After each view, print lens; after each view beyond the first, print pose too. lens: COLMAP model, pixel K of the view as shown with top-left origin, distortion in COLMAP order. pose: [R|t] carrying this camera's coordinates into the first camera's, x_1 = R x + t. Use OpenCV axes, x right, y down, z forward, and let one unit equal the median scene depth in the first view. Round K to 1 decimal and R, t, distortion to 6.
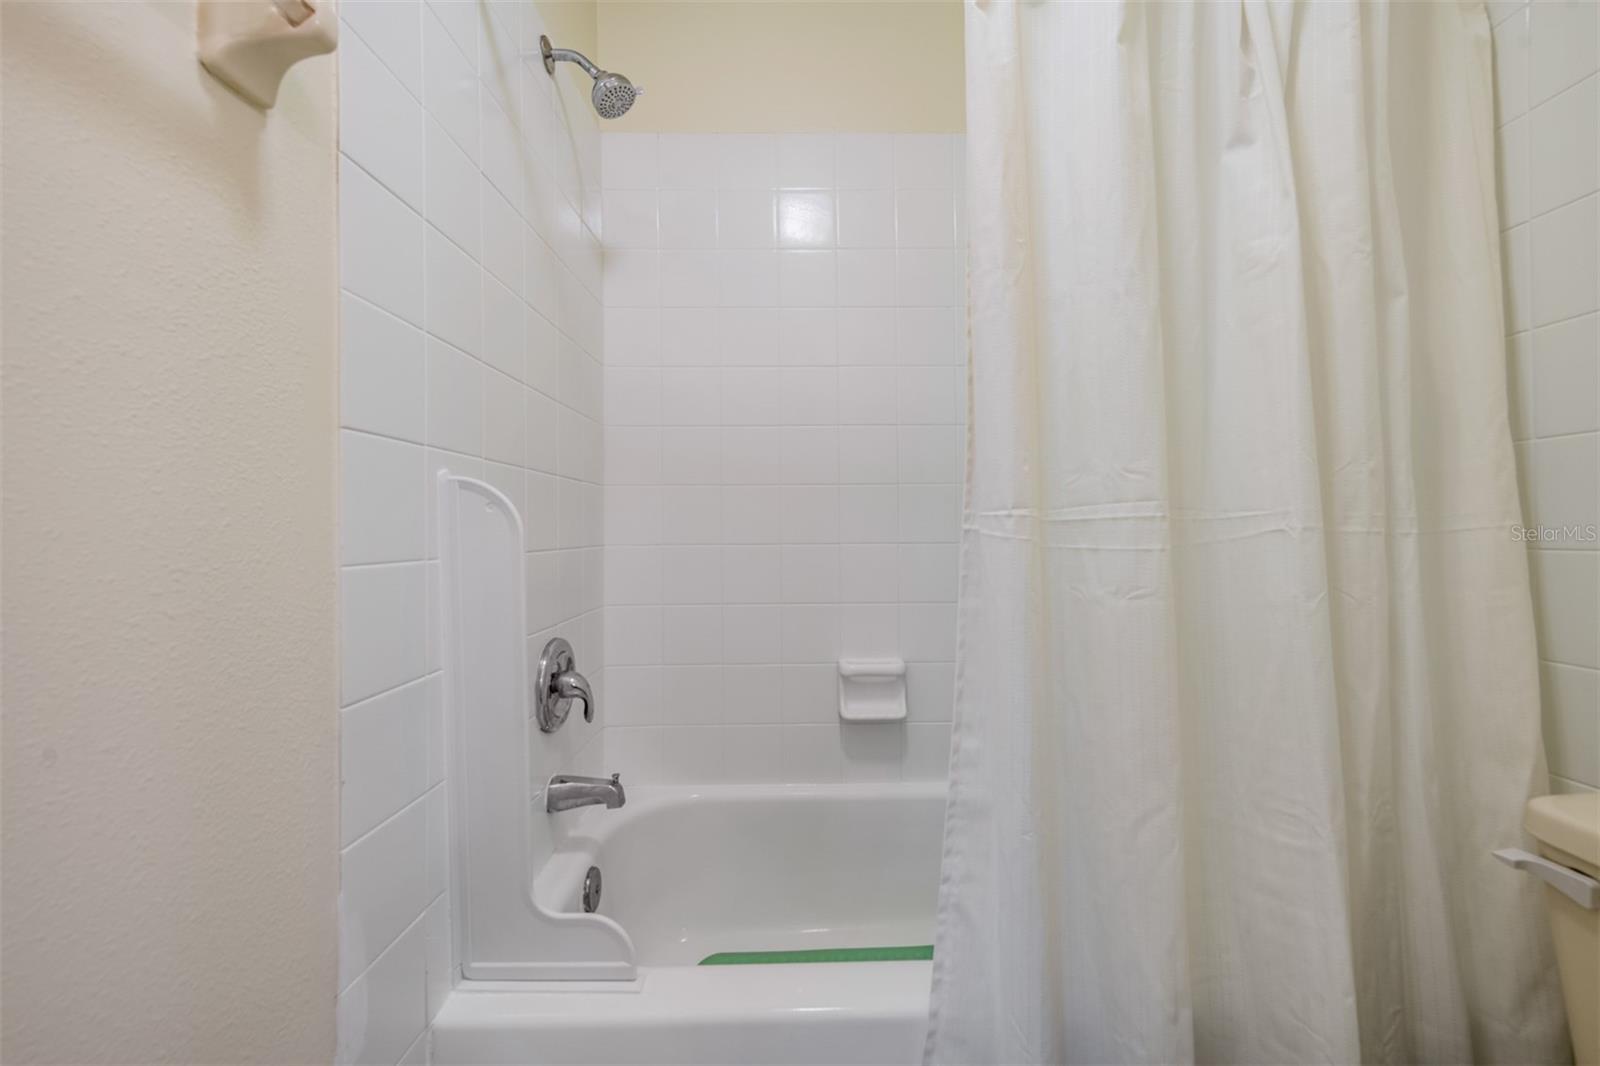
lens RADIAL K [[624.7, 0, 798.1], [0, 624.7, 523.6], [0, 0, 1]] dist [-0.002459, -0.000563]
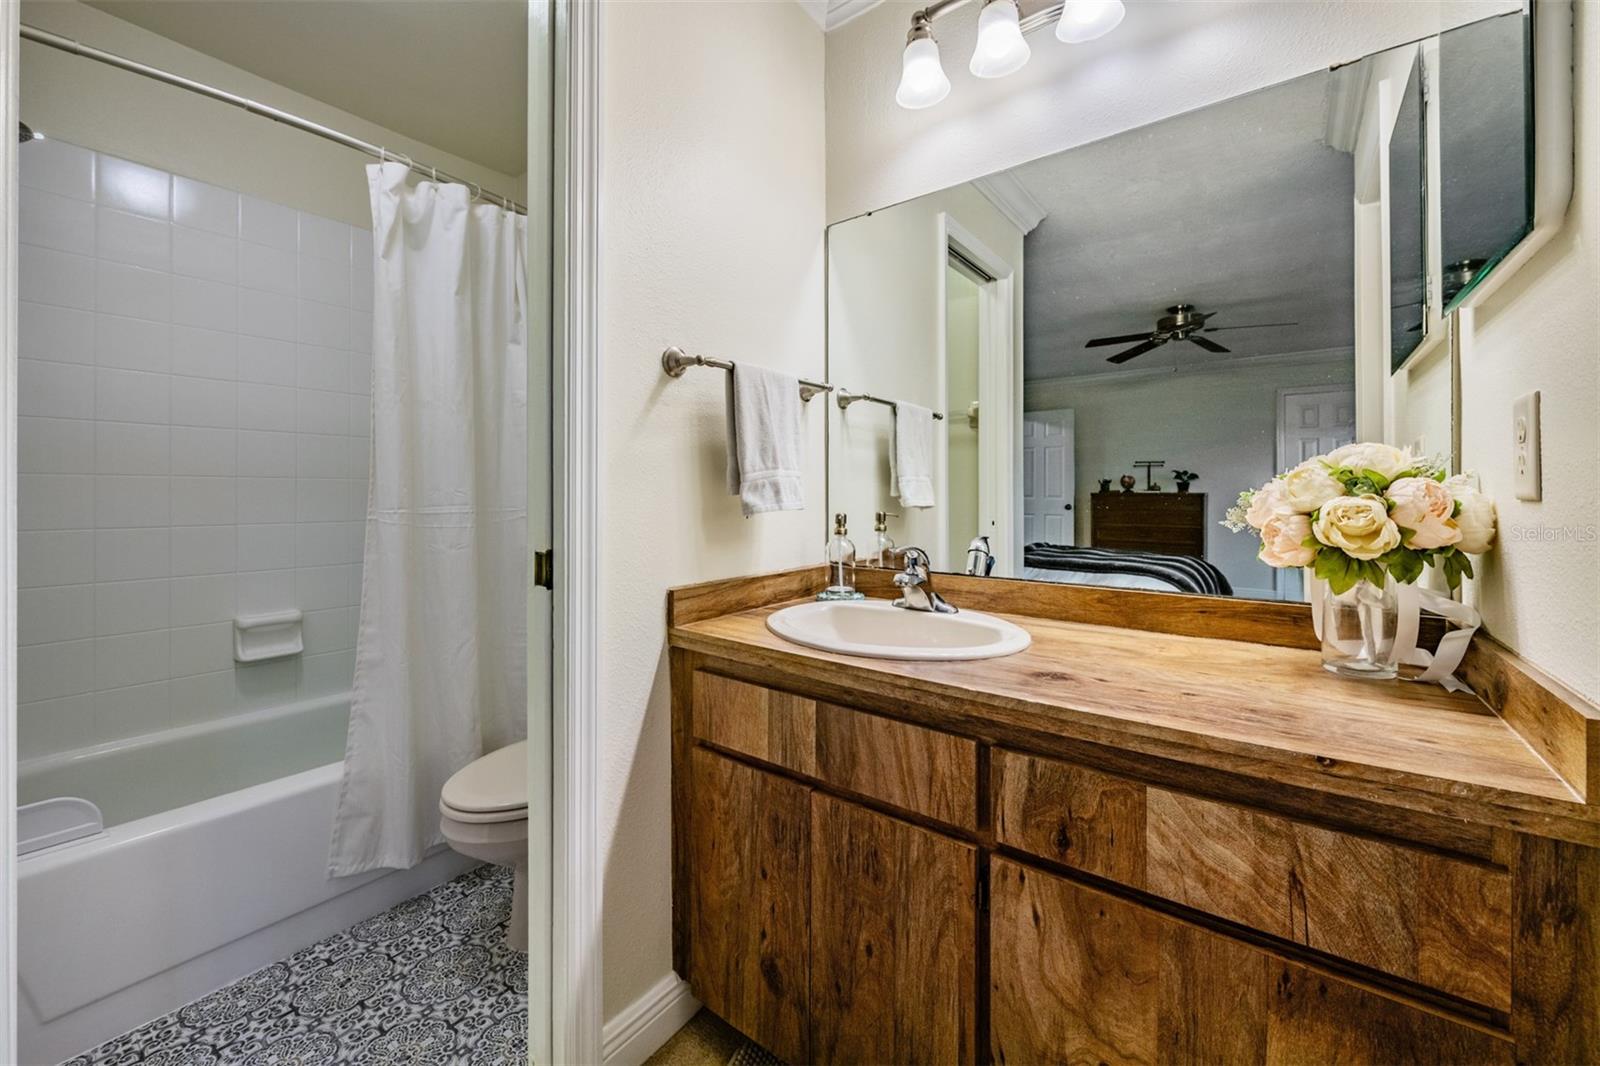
lens RADIAL K [[607.1, 0, 792.9], [0, 607.1, 505.7], [0, 0, 1]] dist [0.000048, 0.000019]
pose [[0.606670, 0.003483, 0.794946, -0.423574], [-0.024038, 0.999613, 0.013965, -0.085935], [-0.794590, -0.027581, 0.606519, -1.157593]]
